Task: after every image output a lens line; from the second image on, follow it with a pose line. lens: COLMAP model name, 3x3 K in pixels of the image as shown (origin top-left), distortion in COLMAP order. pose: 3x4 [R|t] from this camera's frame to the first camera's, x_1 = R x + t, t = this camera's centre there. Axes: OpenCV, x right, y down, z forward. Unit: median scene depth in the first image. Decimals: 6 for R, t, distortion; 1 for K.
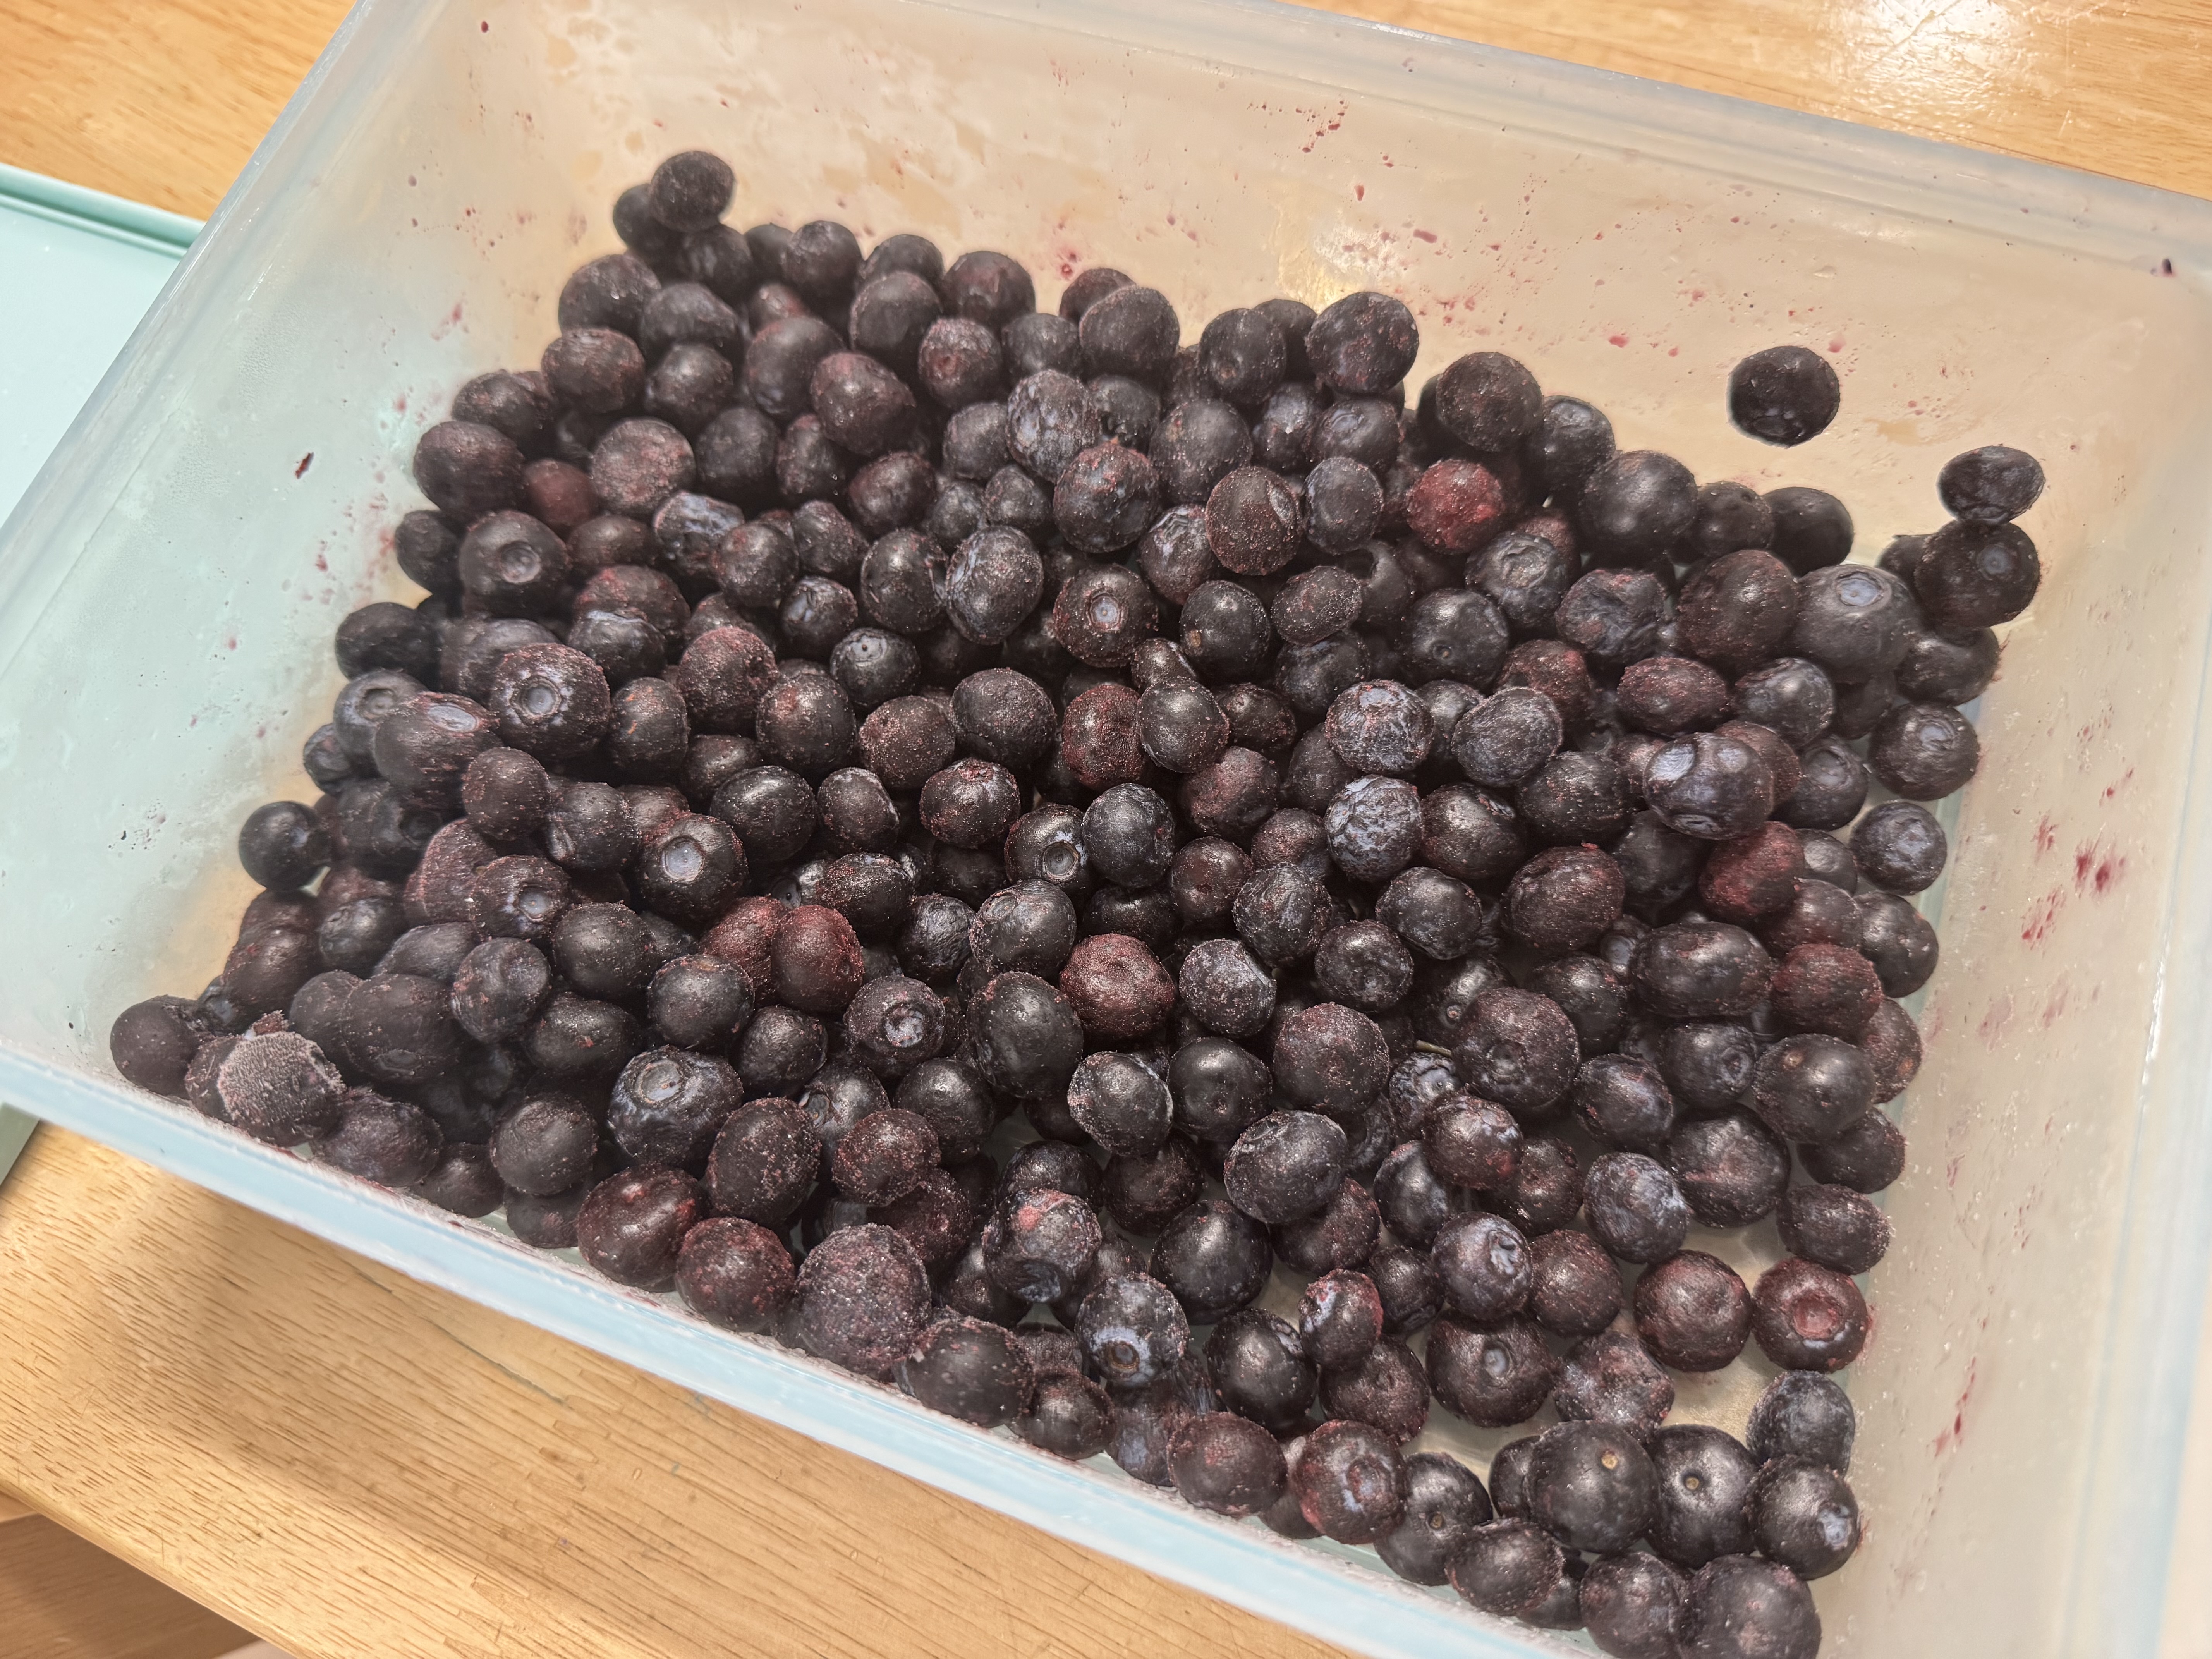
lens RADIAL K [[1537.8, 0, 1106.0], [0, 1537.8, 829.5], [0, 0, 1]] dist [-0.001460, -0.000676]
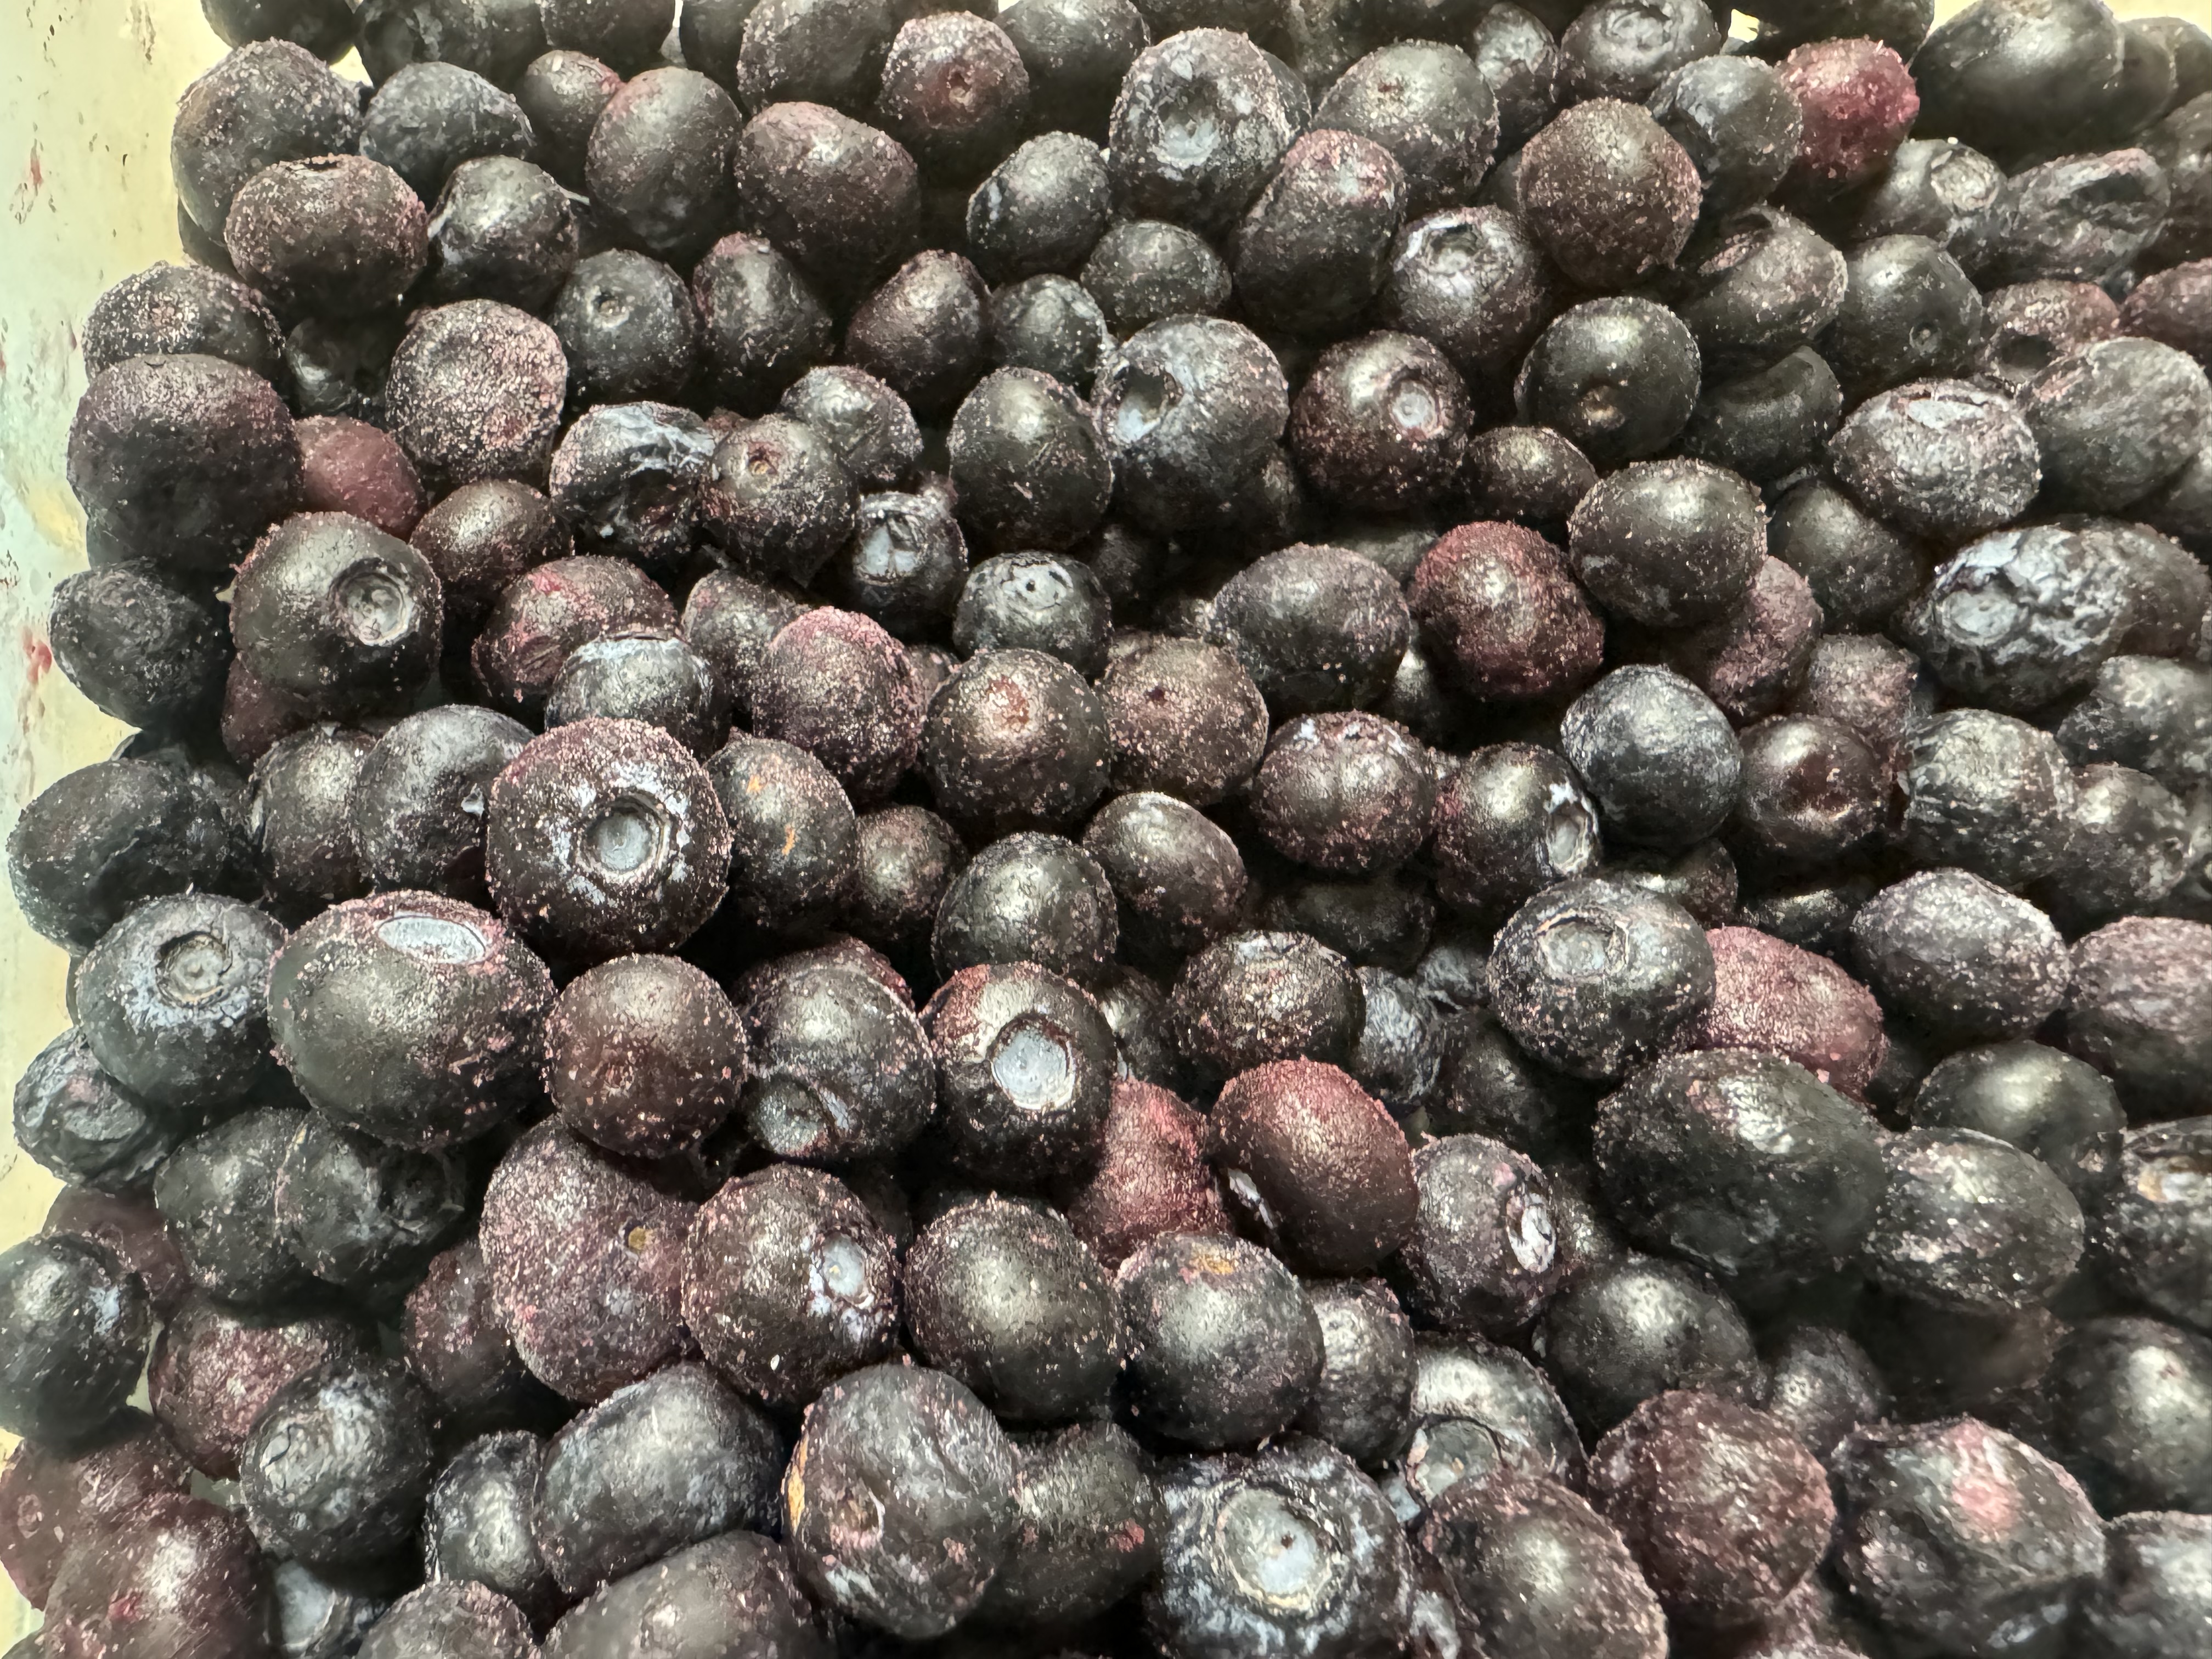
lens RADIAL K [[1797.1, 0, 1106.0], [0, 1797.1, 785.1], [0, 0, 1]] dist [-0.053887, 0.152257]
pose [[0.926156, -0.301808, 0.226158, -0.315402], [0.304583, 0.952199, 0.023391, -0.061459], [-0.222407, 0.047220, 0.973810, 0.399555]]
